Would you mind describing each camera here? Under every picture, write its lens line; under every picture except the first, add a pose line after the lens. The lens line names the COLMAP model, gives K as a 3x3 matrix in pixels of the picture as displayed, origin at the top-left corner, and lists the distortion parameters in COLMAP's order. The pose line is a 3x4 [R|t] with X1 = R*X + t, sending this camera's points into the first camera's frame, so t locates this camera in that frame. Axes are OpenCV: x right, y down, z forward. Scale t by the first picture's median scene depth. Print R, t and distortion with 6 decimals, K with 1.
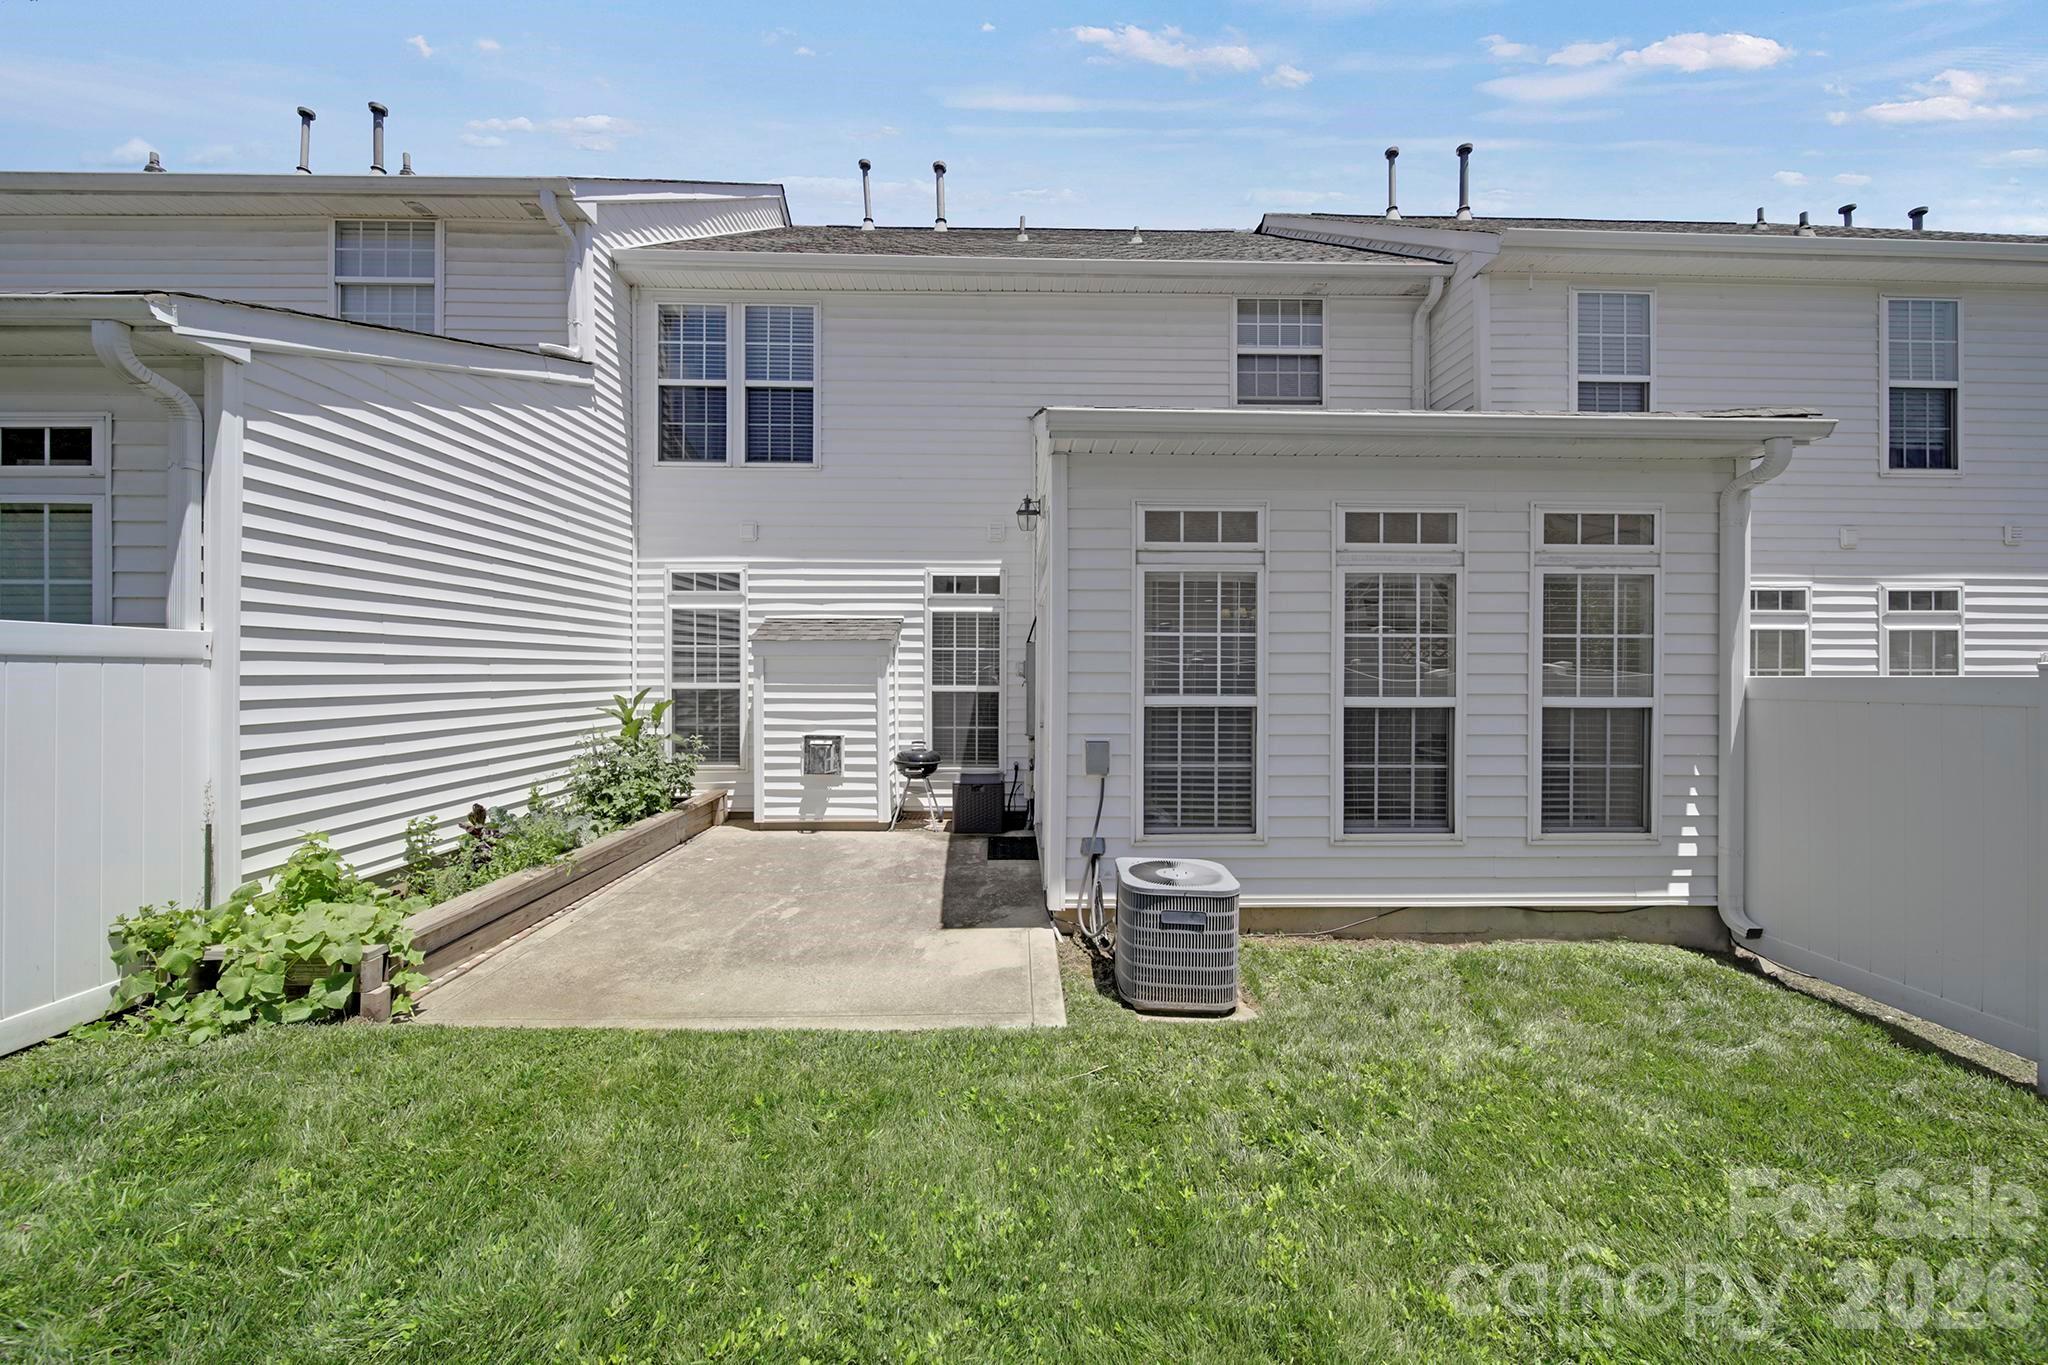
lens RADIAL K [[709.9, 0, 1025.6], [0, 709.9, 675.9], [0, 0, 1]] dist [-0.005348, -0.000070]
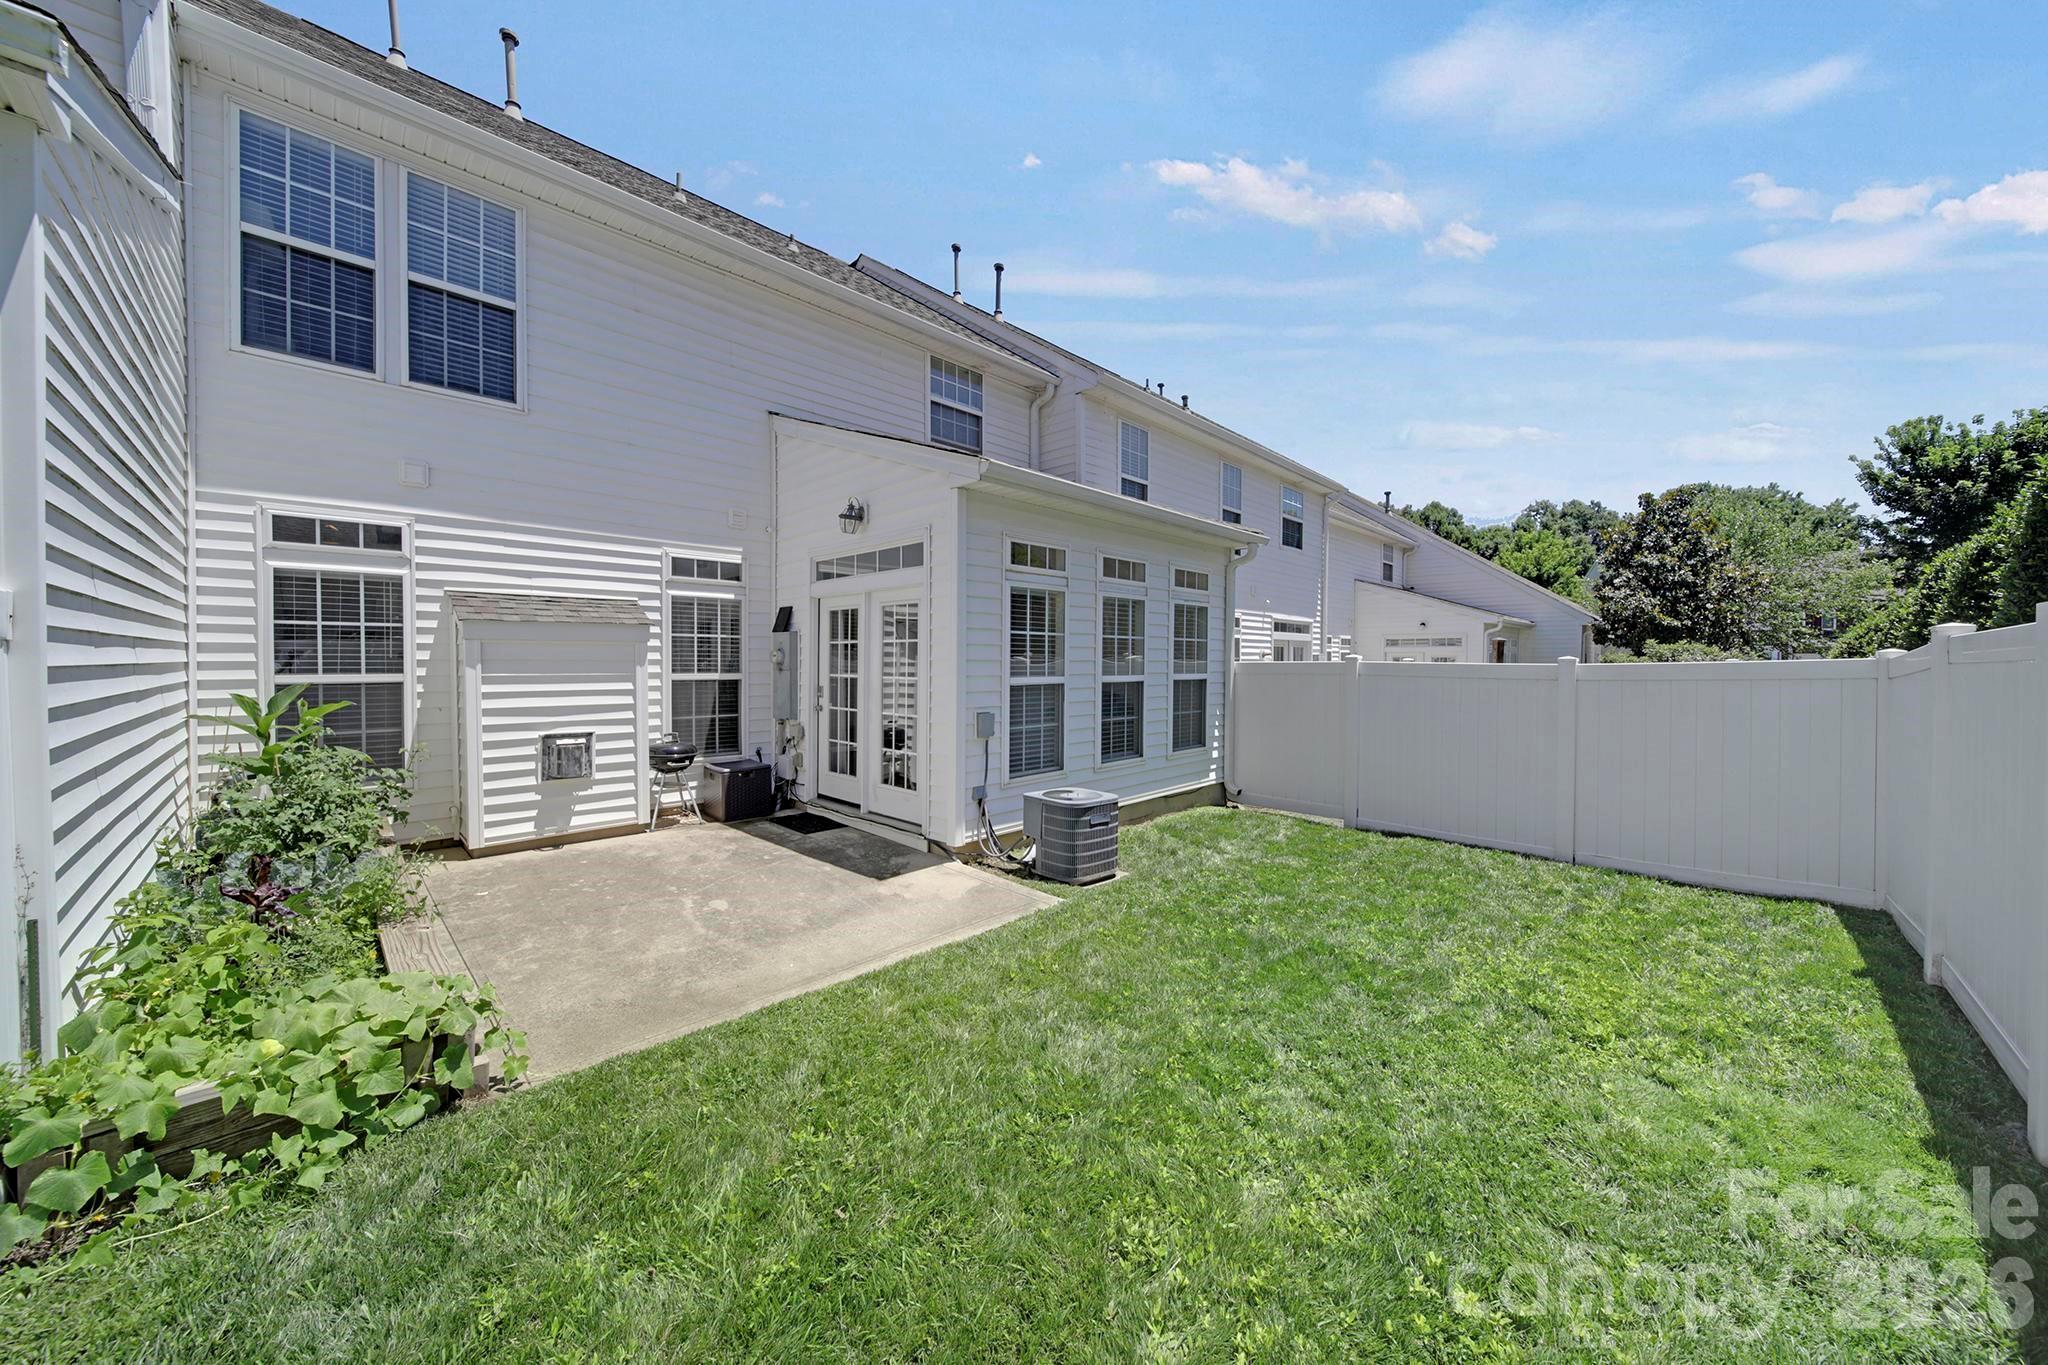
lens RADIAL K [[709.9, 0, 1025.5], [0, 709.9, 675.1], [0, 0, 1]] dist [-0.005348, -0.000070]
pose [[0.714727, -0.015298, 0.699236, -0.482610], [0.002710, 0.999814, 0.019105, -0.001510], [-0.699398, -0.011760, 0.714636, 0.002882]]
